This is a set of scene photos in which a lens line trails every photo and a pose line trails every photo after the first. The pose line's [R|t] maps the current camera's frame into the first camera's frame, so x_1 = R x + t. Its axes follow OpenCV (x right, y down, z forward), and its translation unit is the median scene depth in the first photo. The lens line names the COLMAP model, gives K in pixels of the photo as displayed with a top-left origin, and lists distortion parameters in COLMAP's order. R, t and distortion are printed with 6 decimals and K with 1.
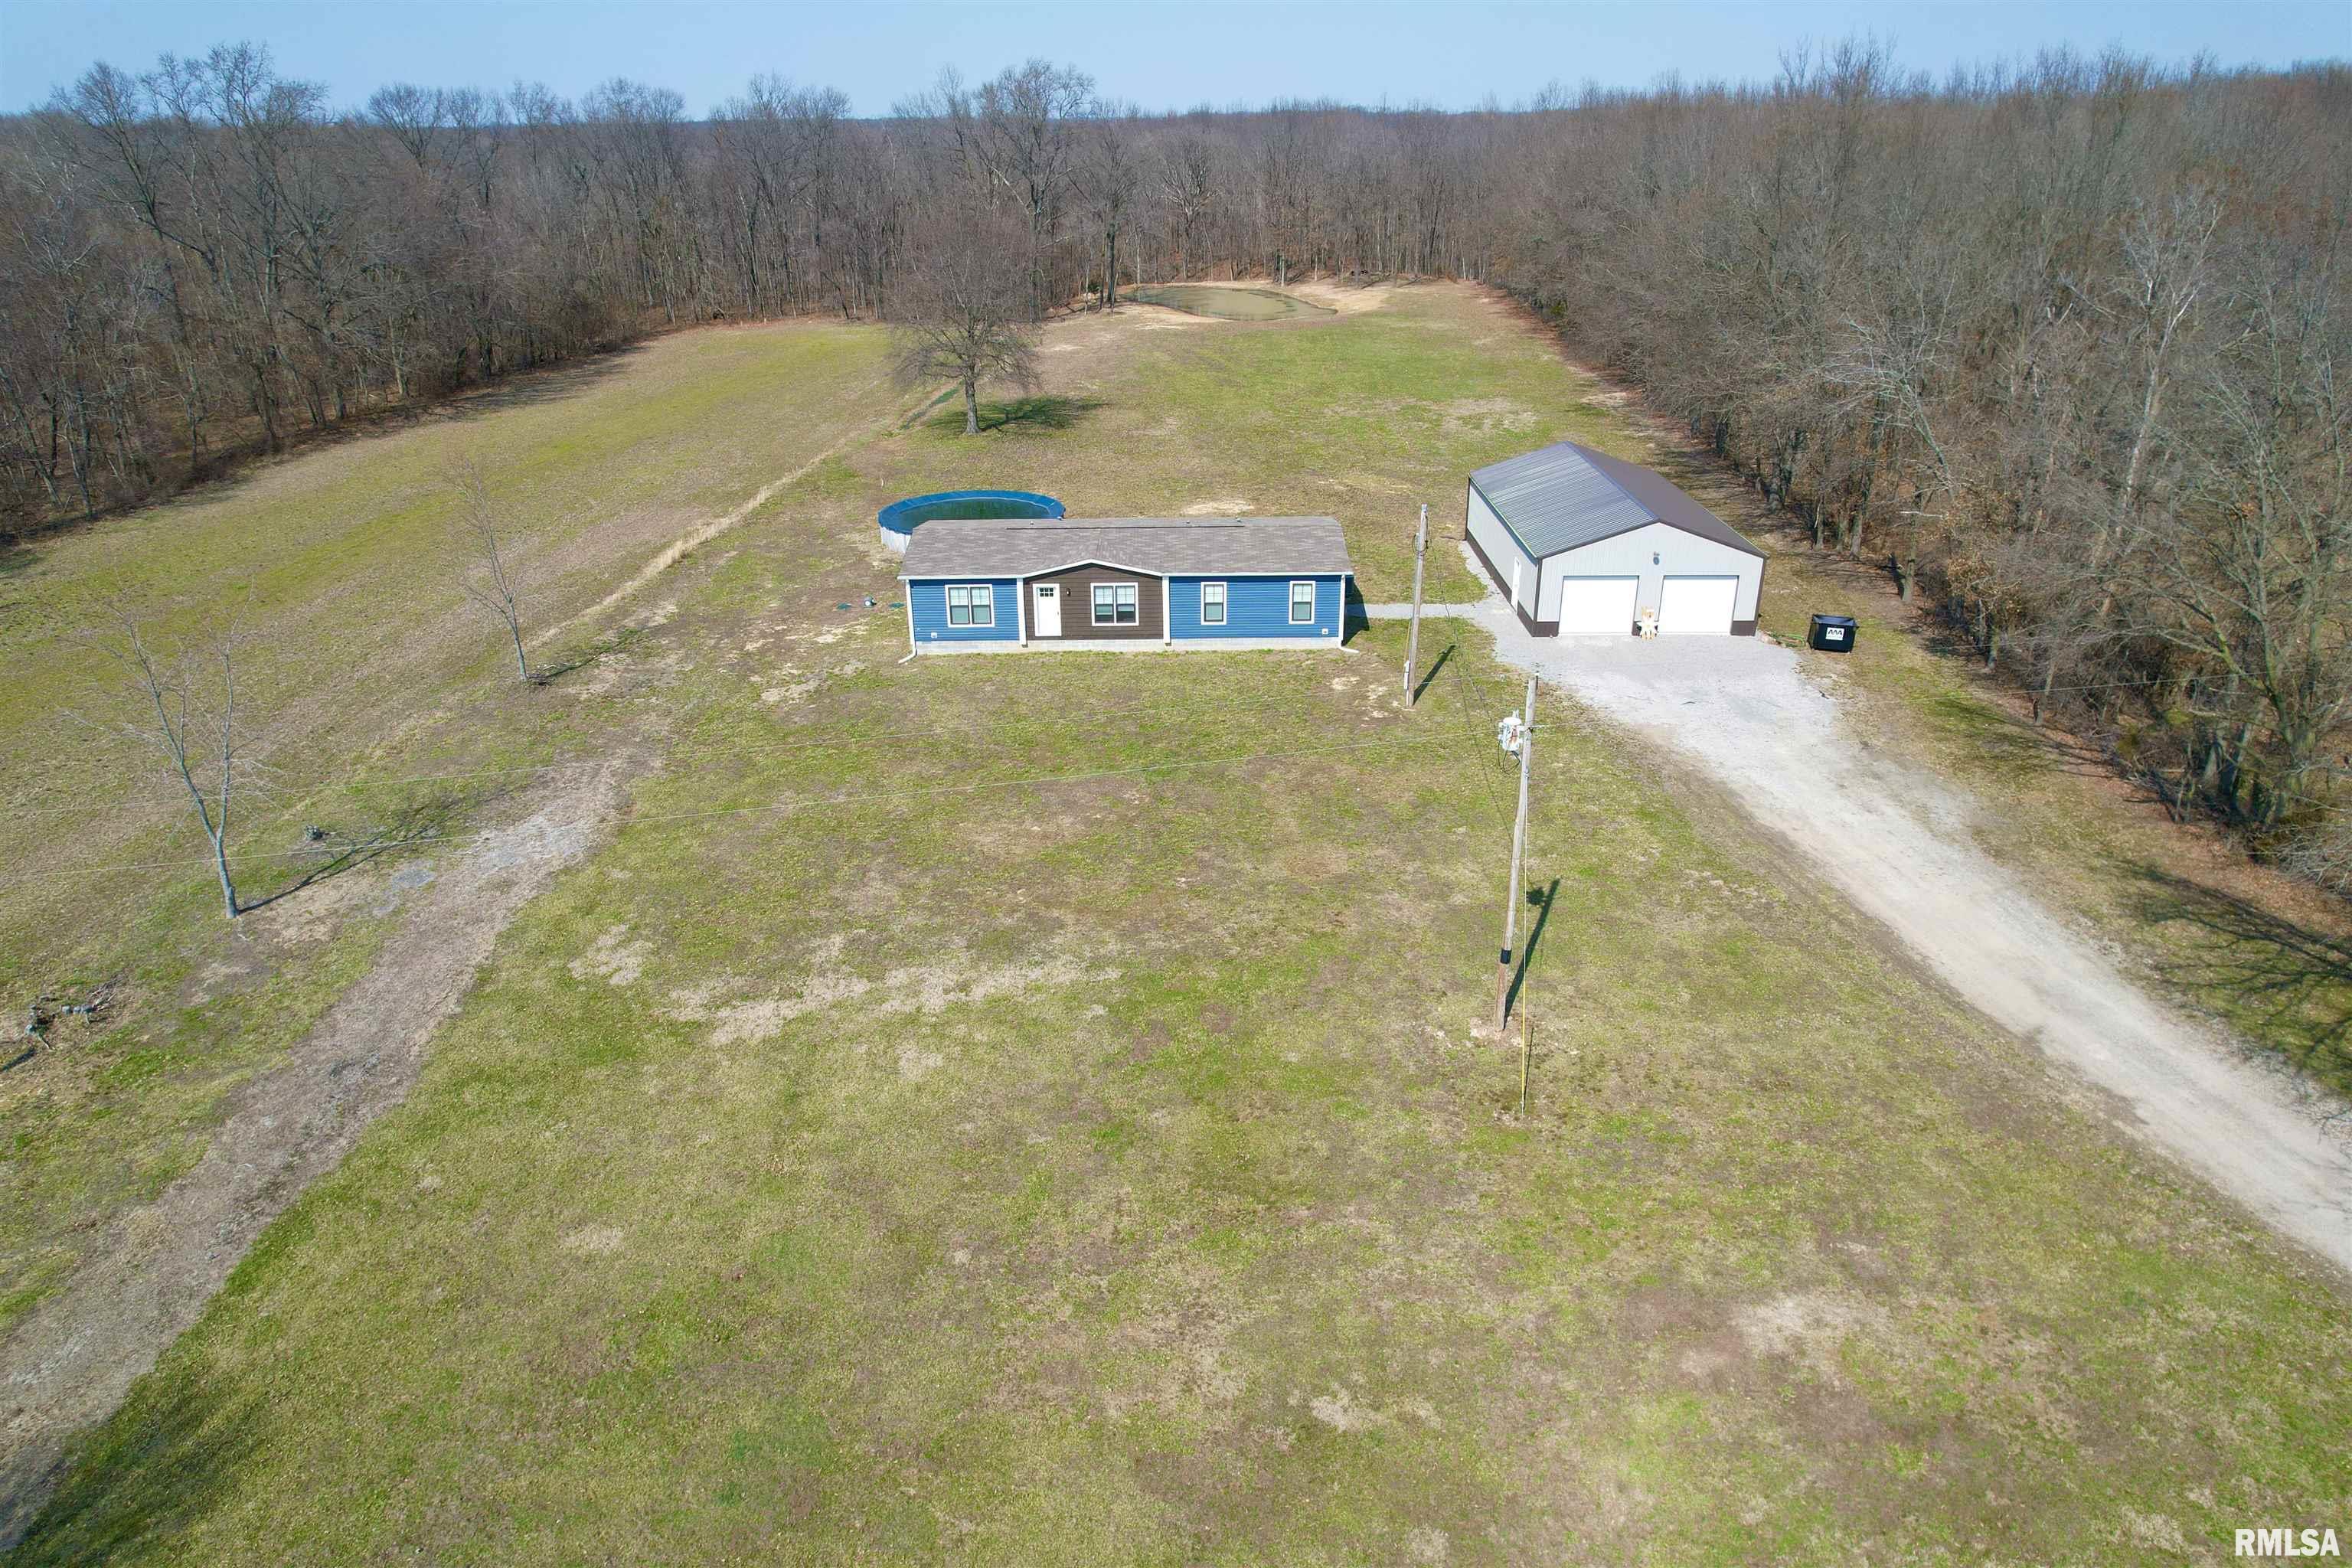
lens RADIAL K [[1507.8, 0, 1176.0], [0, 1507.8, 784.0], [0, 0, 1]] dist [-0.063555, 0.051987]
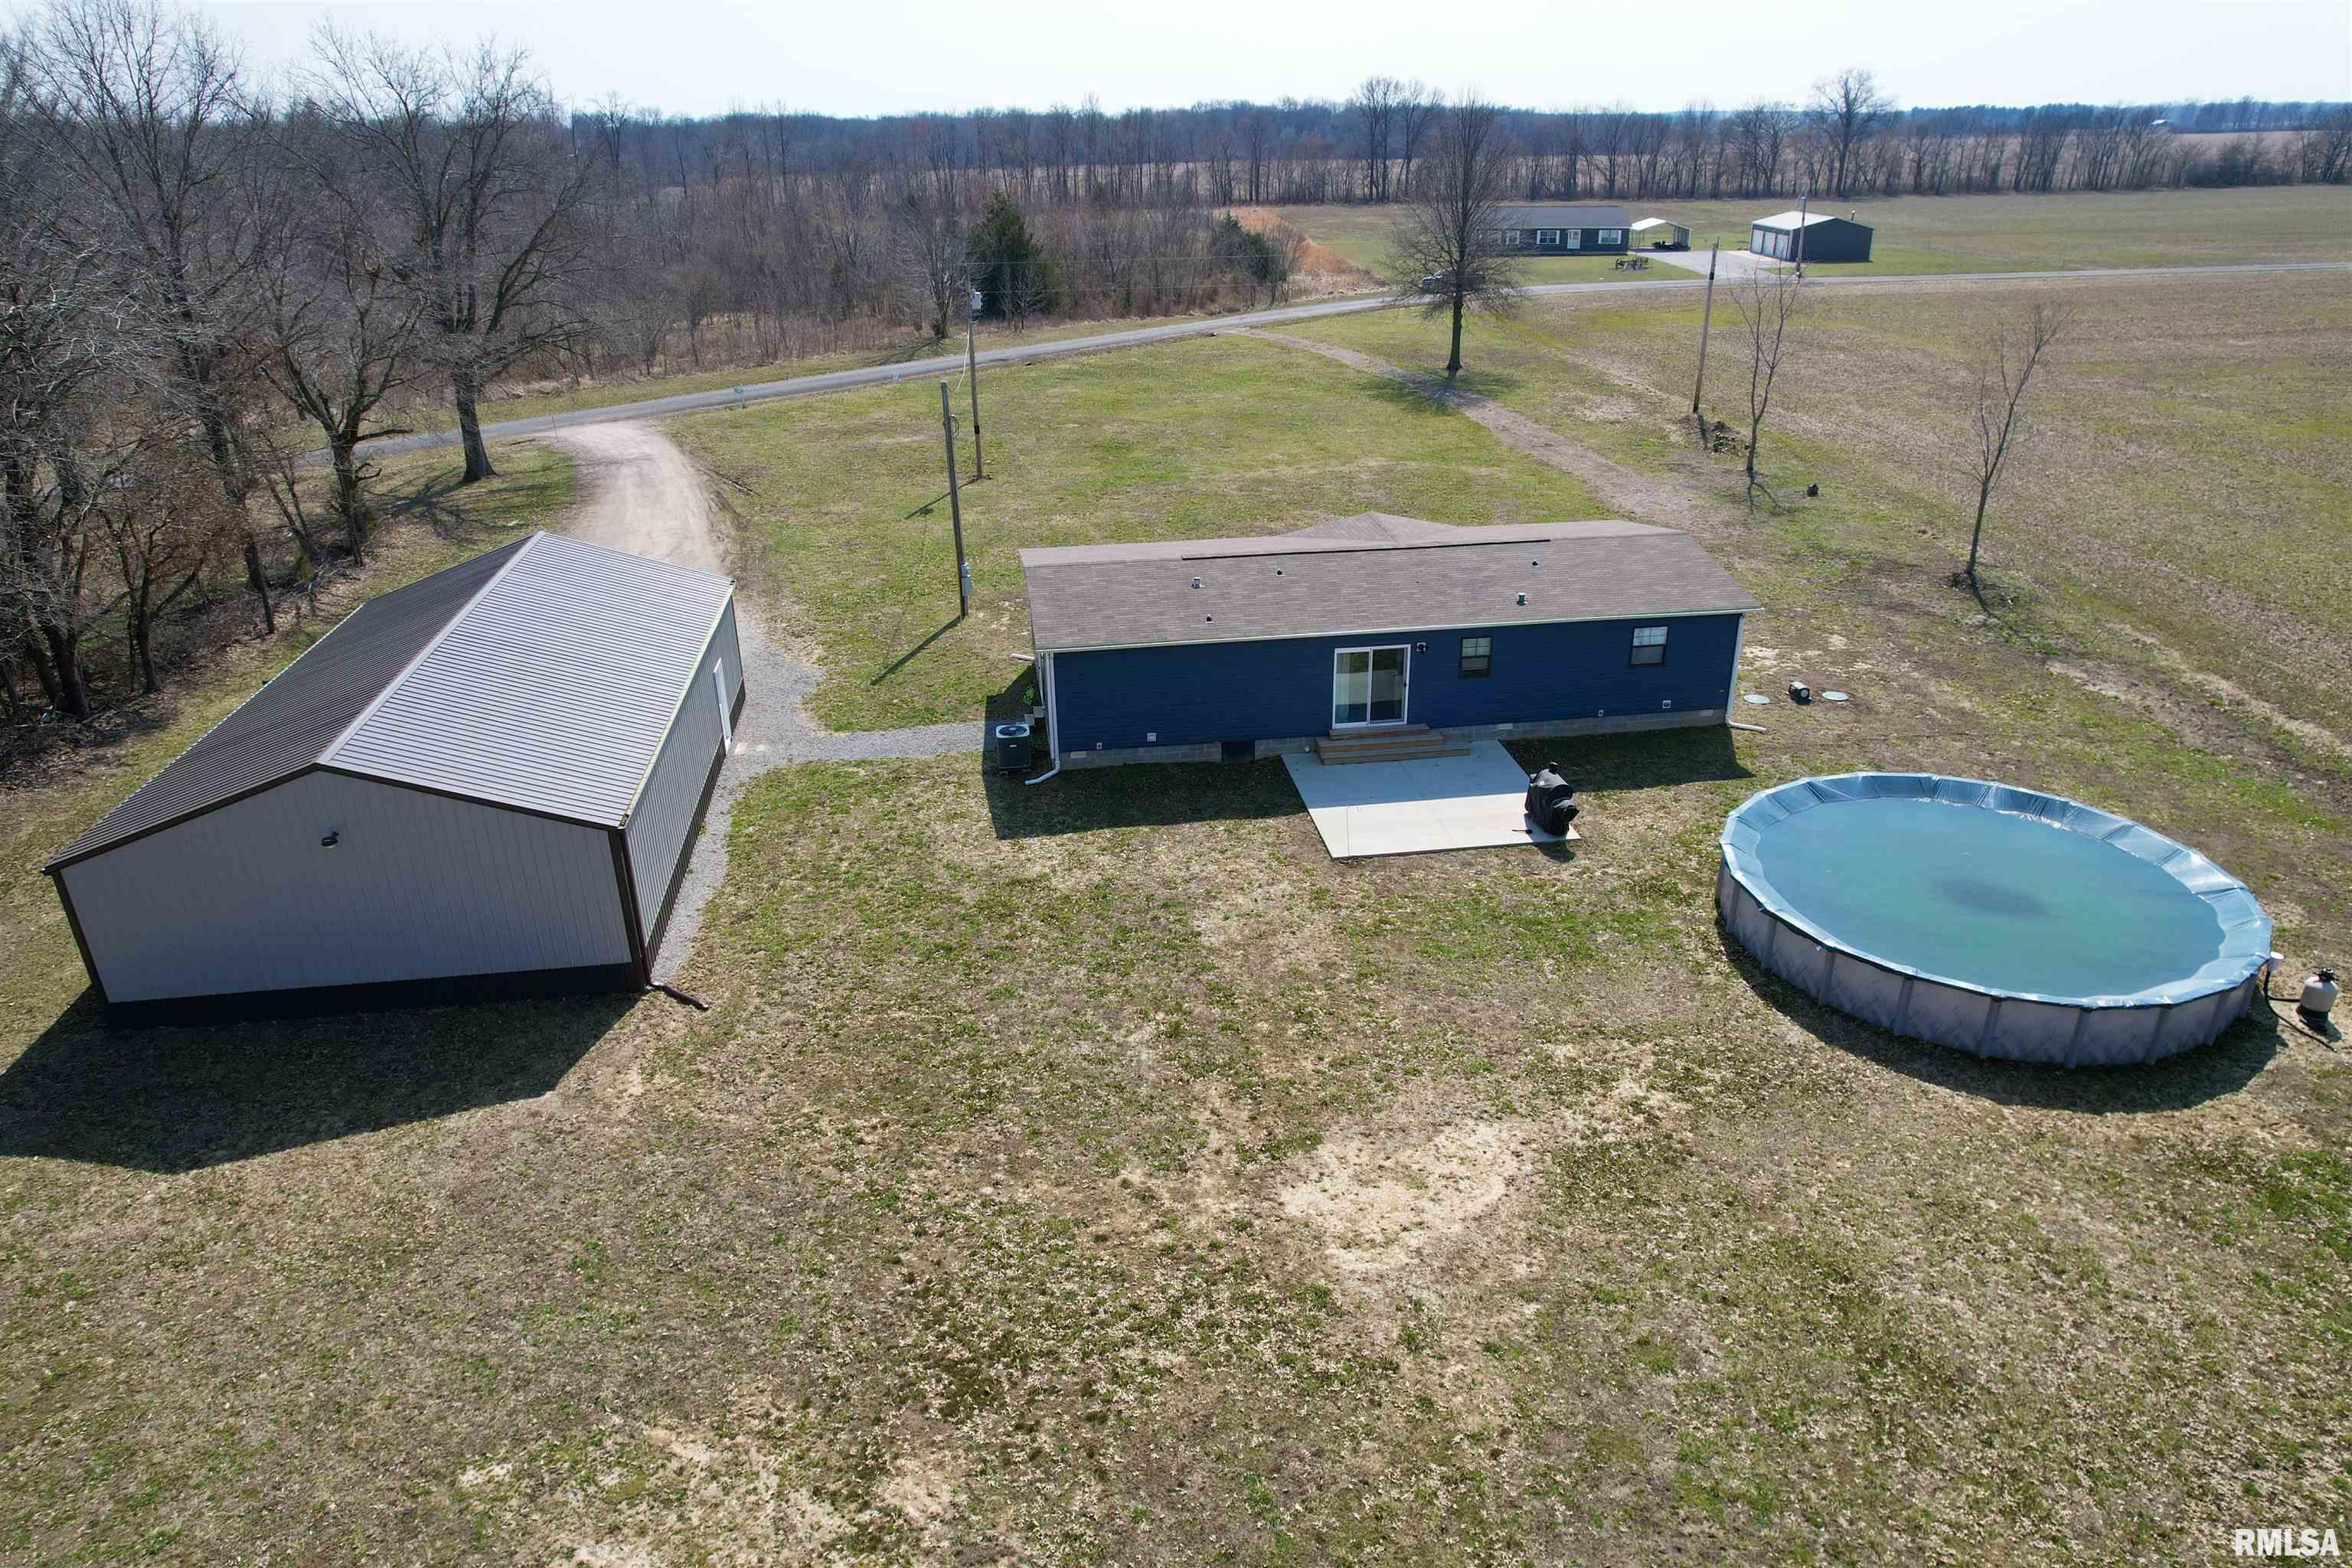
lens RADIAL K [[1507.6, 0, 1180.2], [0, 1507.6, 784.5], [0, 0, 1]] dist [-0.082938, 0.082915]
pose [[-0.990030, 0.075503, -0.118914, 0.133931], [-0.038241, 0.668432, 0.742790, -0.601460], [0.135569, 0.739931, -0.658880, 1.562637]]
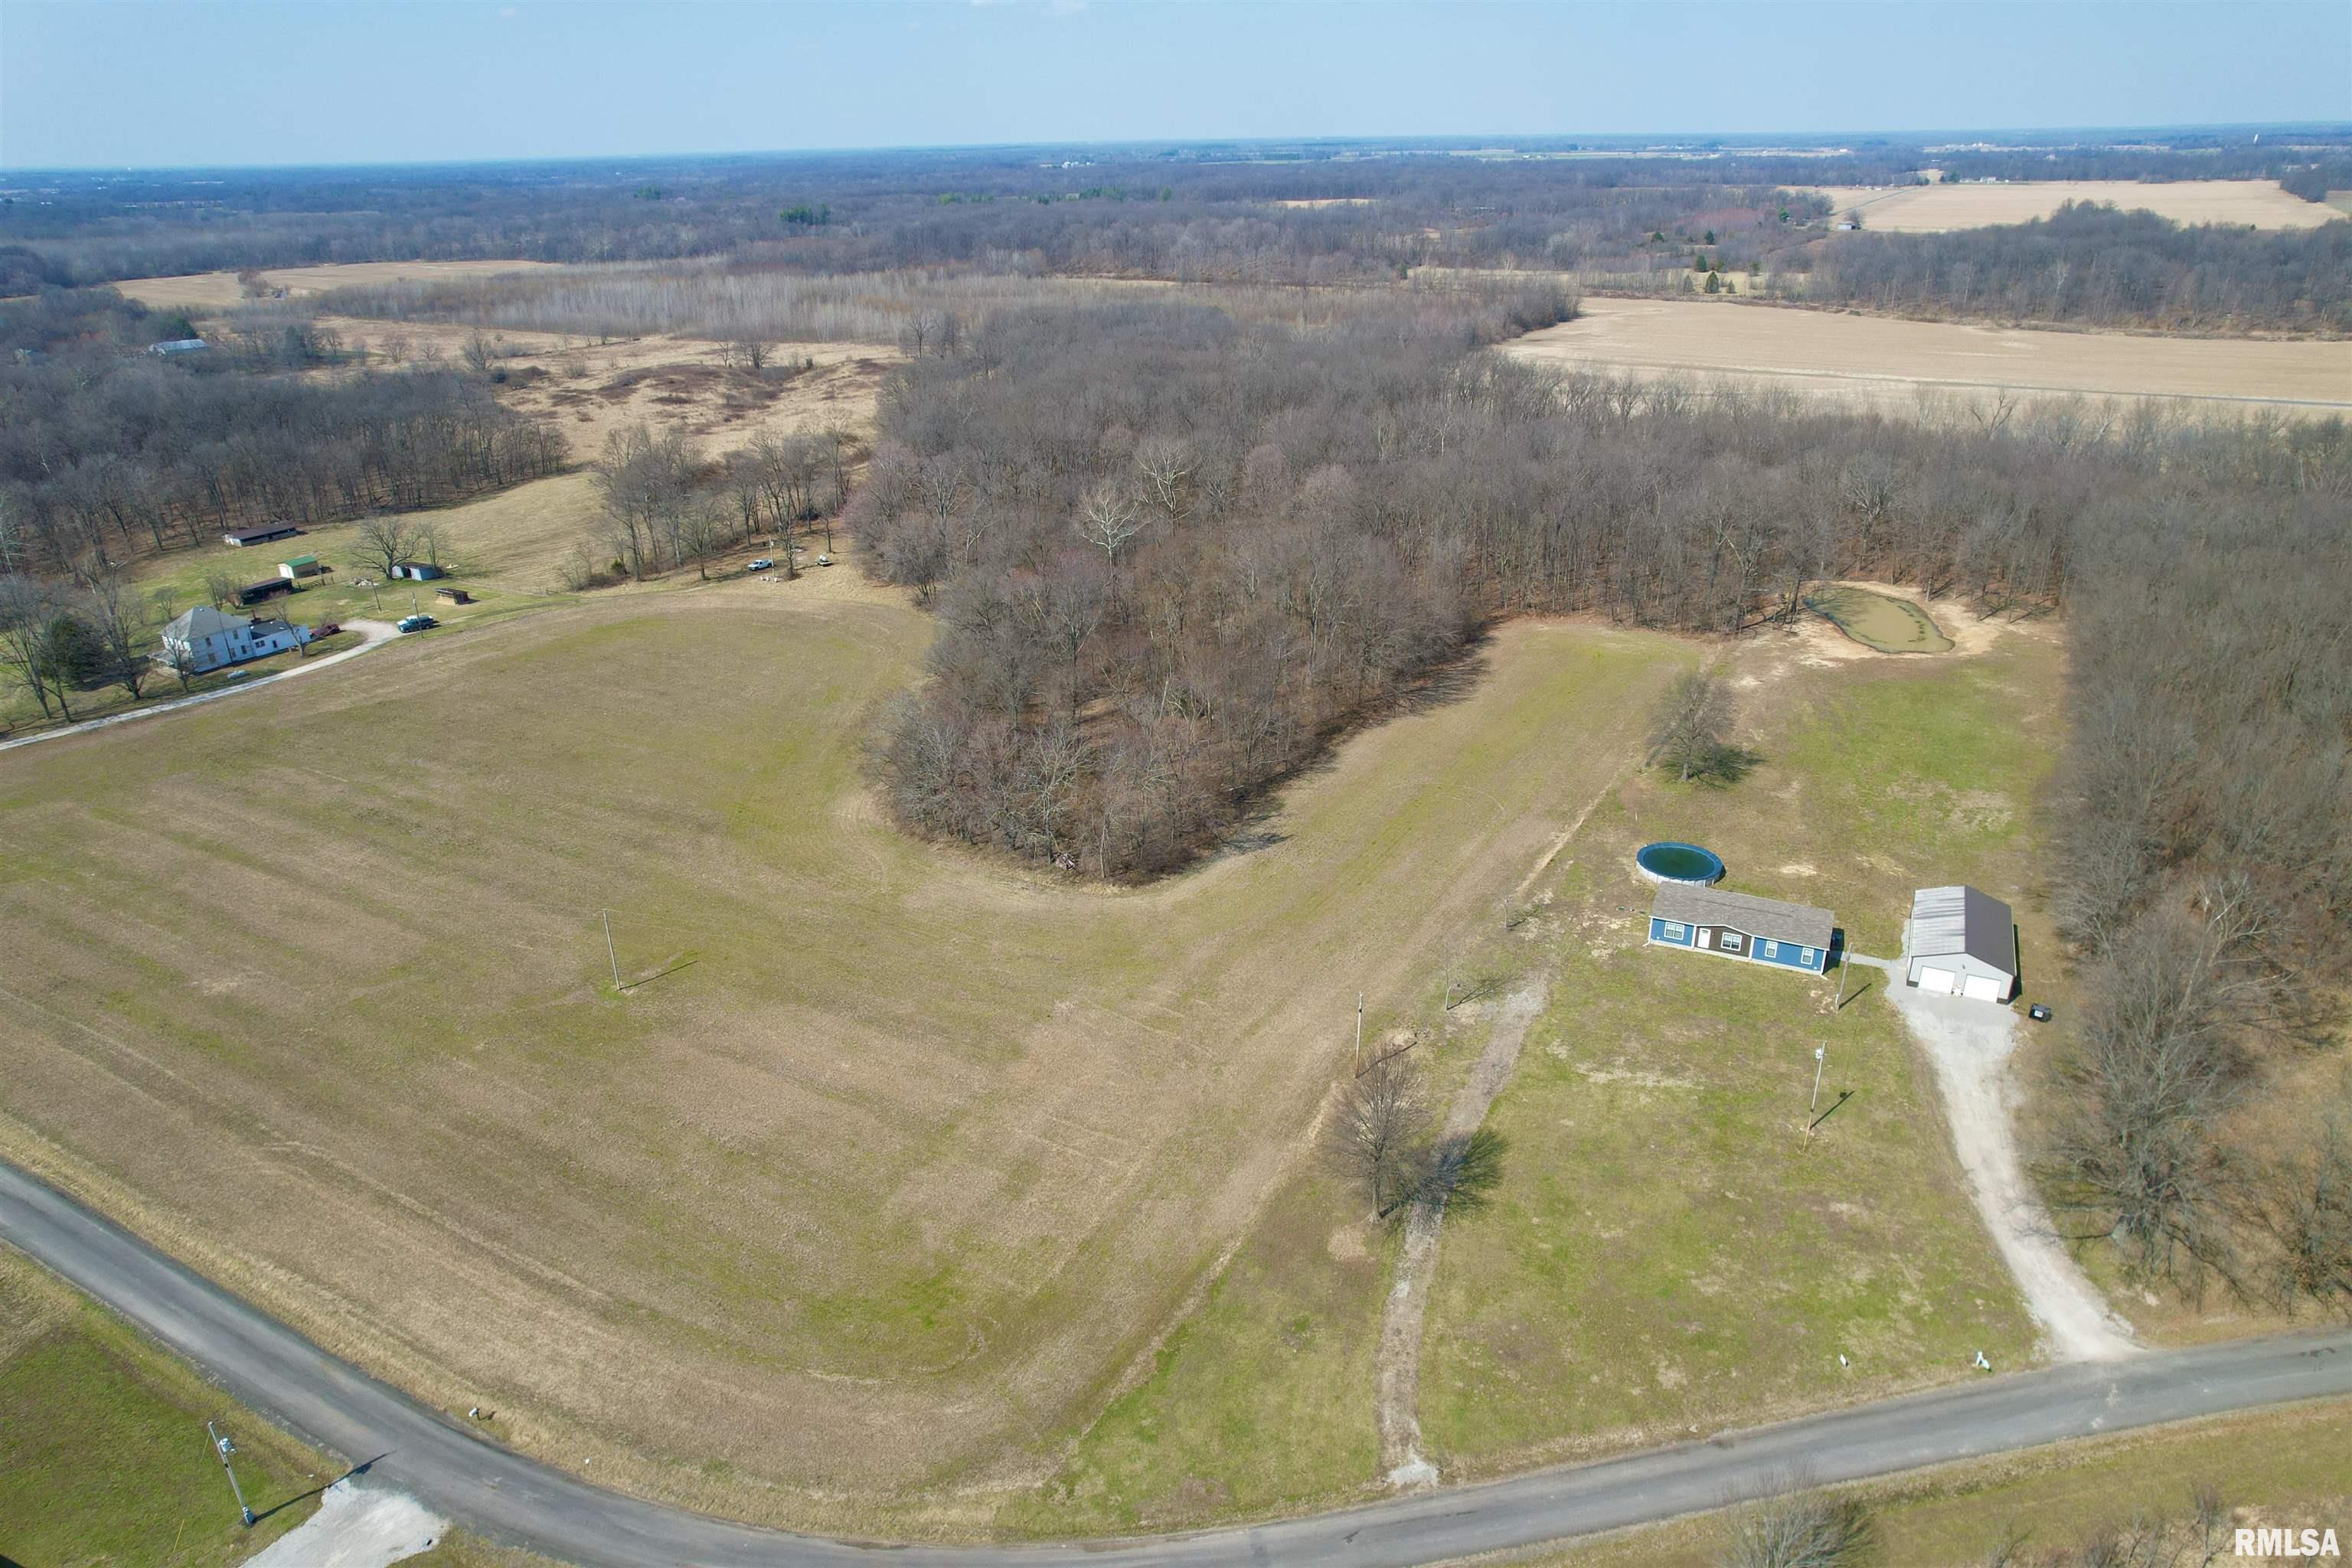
lens RADIAL K [[1507.6, 0, 1180.2], [0, 1507.6, 784.5], [0, 0, 1]] dist [-0.082938, 0.082915]
pose [[0.900899, 0.167785, -0.400286, 0.088217], [-0.168837, 0.985094, 0.032924, -0.312910], [0.399844, 0.037921, 0.915799, -1.759855]]
